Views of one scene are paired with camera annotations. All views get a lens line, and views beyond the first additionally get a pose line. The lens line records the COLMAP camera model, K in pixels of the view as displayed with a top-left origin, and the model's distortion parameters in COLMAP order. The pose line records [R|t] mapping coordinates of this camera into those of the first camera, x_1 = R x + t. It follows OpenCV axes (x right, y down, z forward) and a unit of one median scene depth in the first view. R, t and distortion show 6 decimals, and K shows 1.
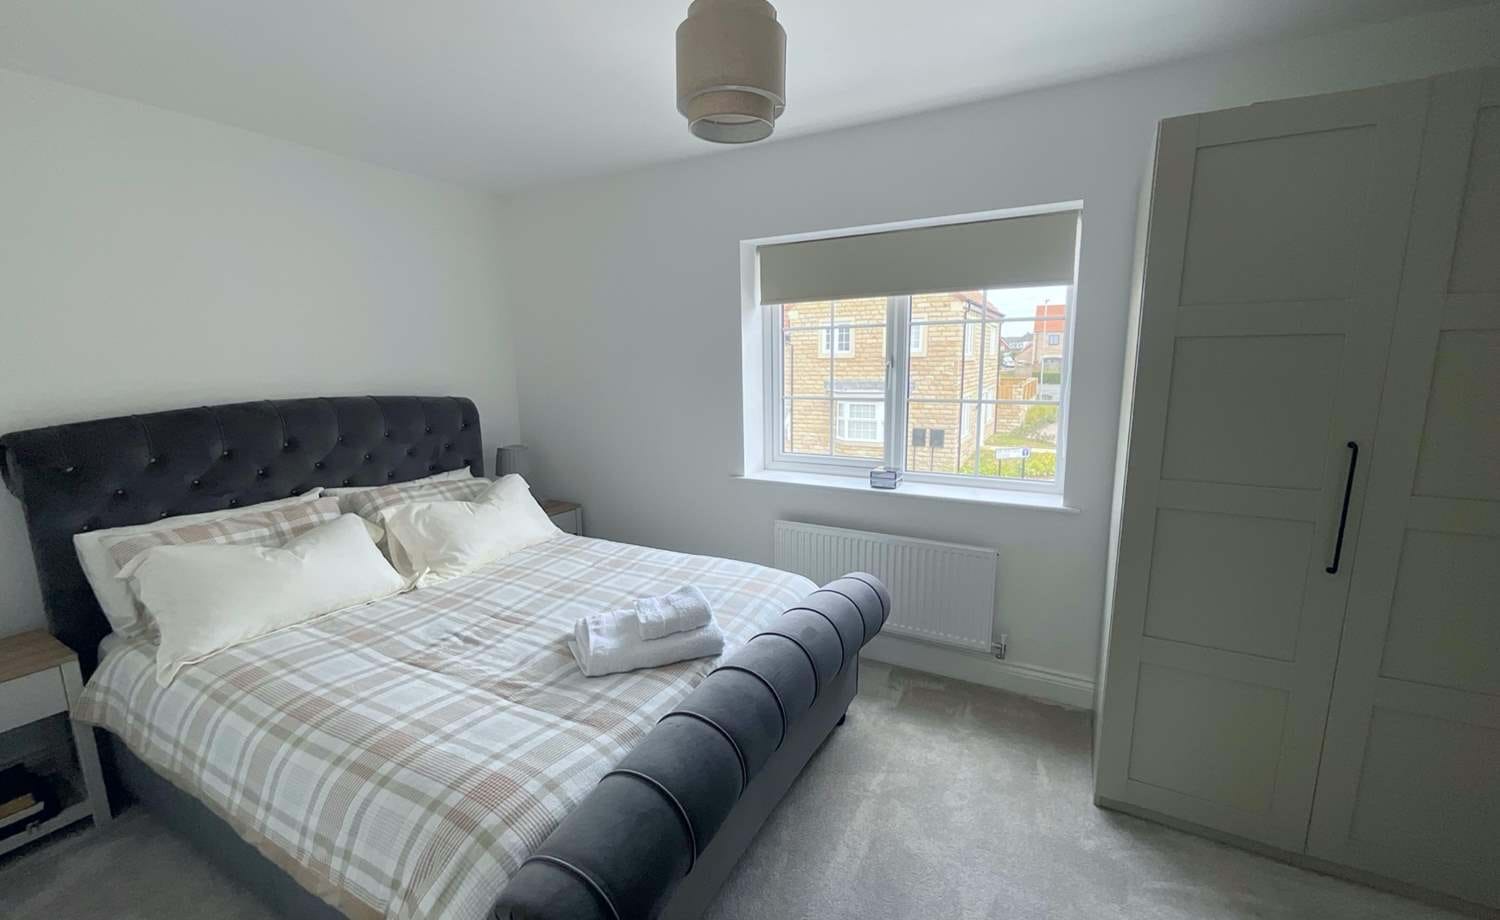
lens RADIAL K [[611.9, 0, 746.7], [0, 611.9, 458.1], [0, 0, 1]] dist [-0.002103, 0.002180]
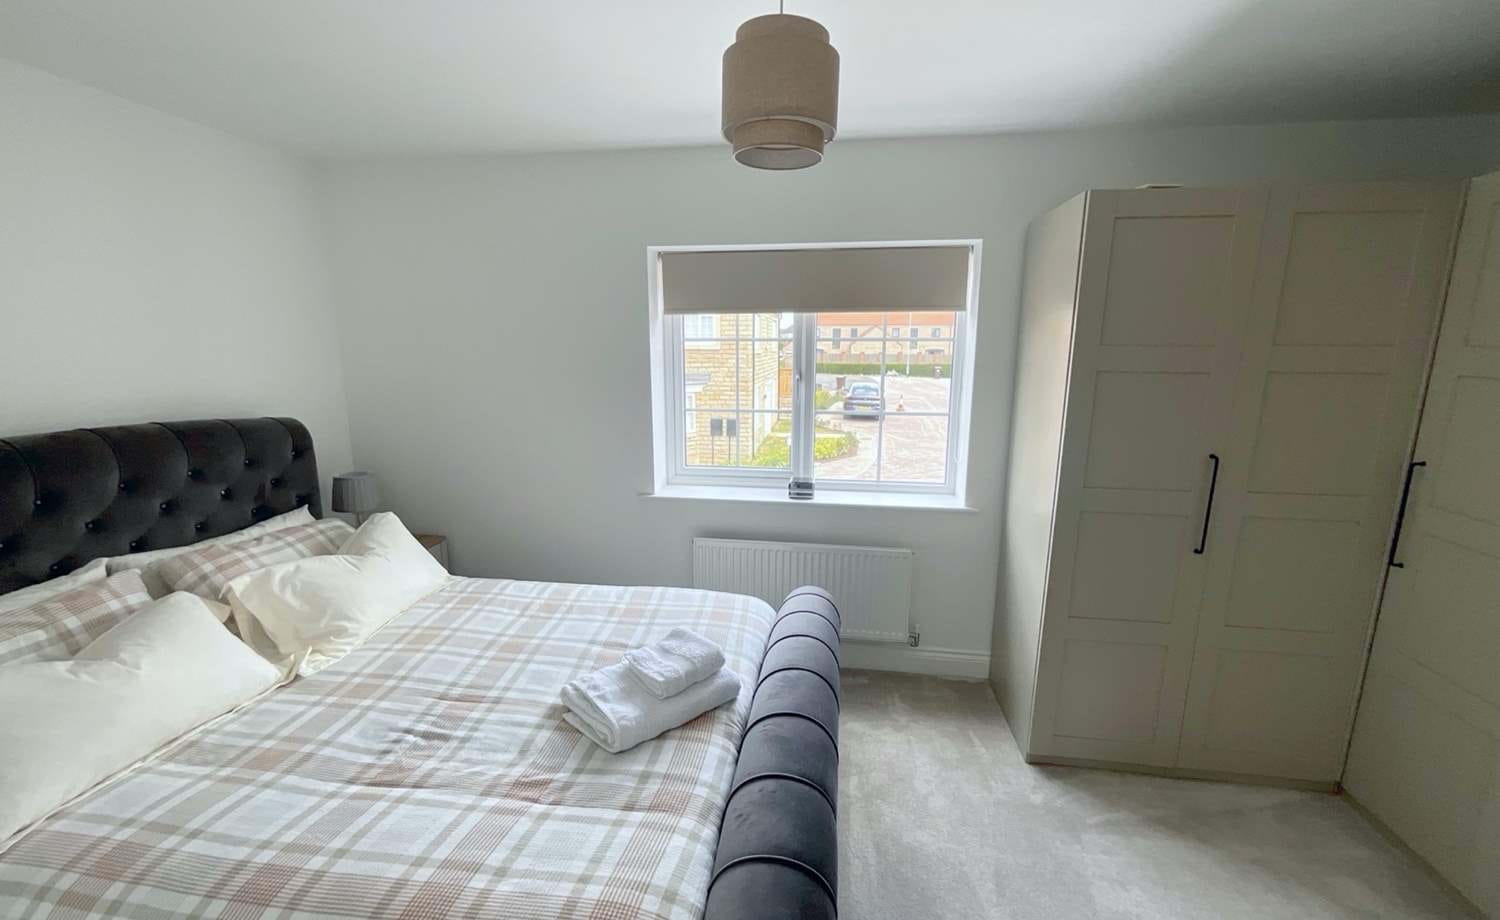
lens RADIAL K [[611.9, 0, 747.7], [0, 611.9, 457.8], [0, 0, 1]] dist [-0.002103, 0.002180]
pose [[0.935343, -0.048739, 0.350367, -0.299301], [0.042018, 0.998758, 0.026764, -0.069815], [-0.351237, -0.010312, 0.936230, 0.085803]]
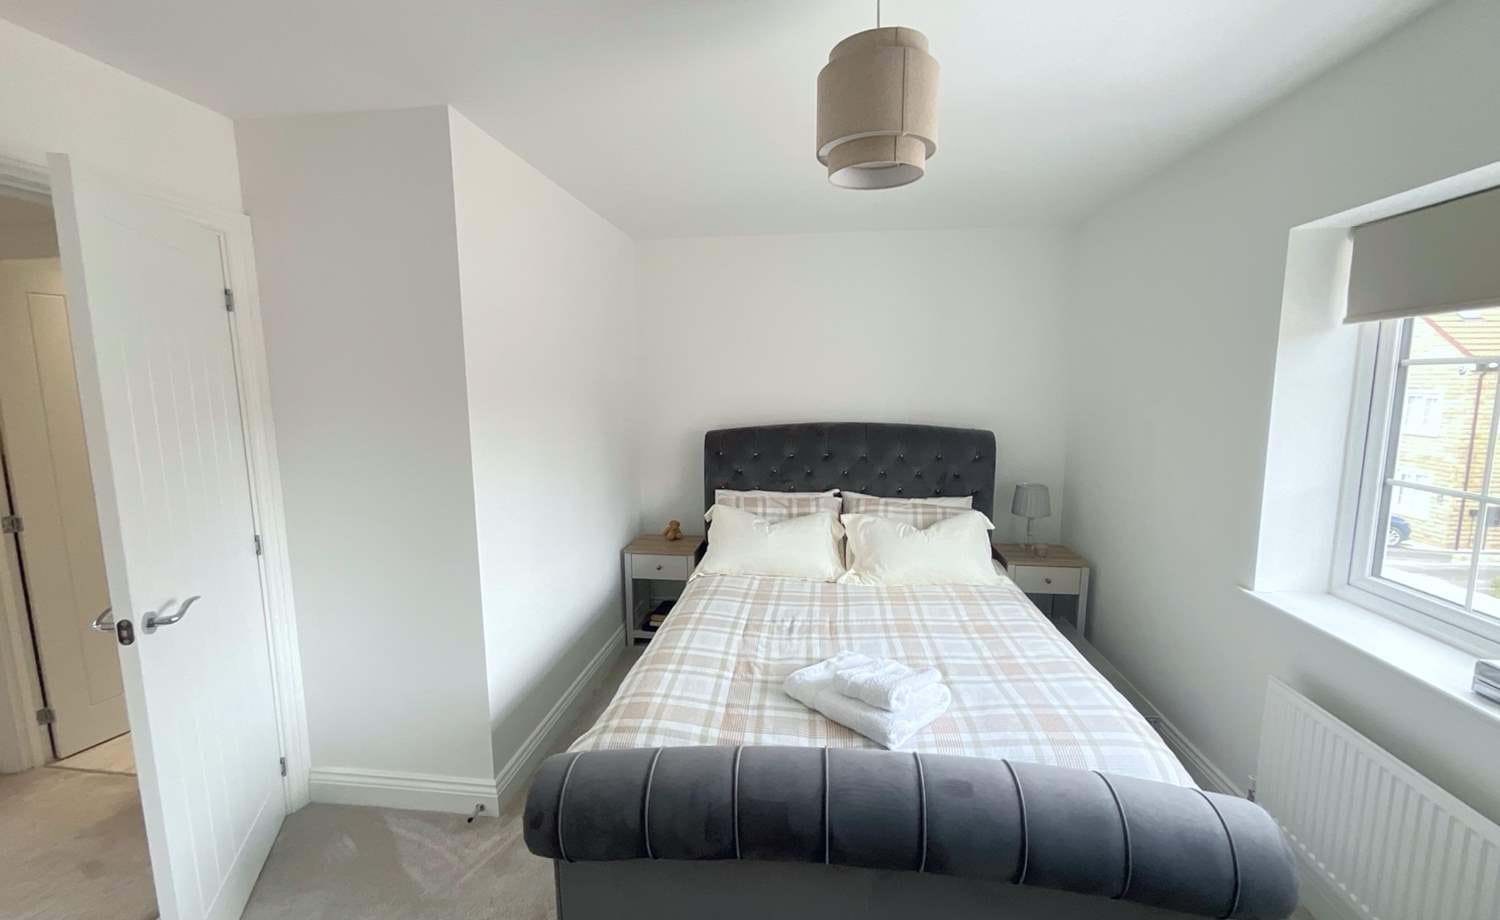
lens RADIAL K [[611.9, 0, 749.2], [0, 611.9, 453.9], [0, 0, 1]] dist [-0.002103, 0.002180]
pose [[0.376208, 0.124142, -0.918181, 0.556080], [-0.153109, 0.985689, 0.070535, -0.114886], [0.913797, 0.114045, 0.389831, 0.365834]]
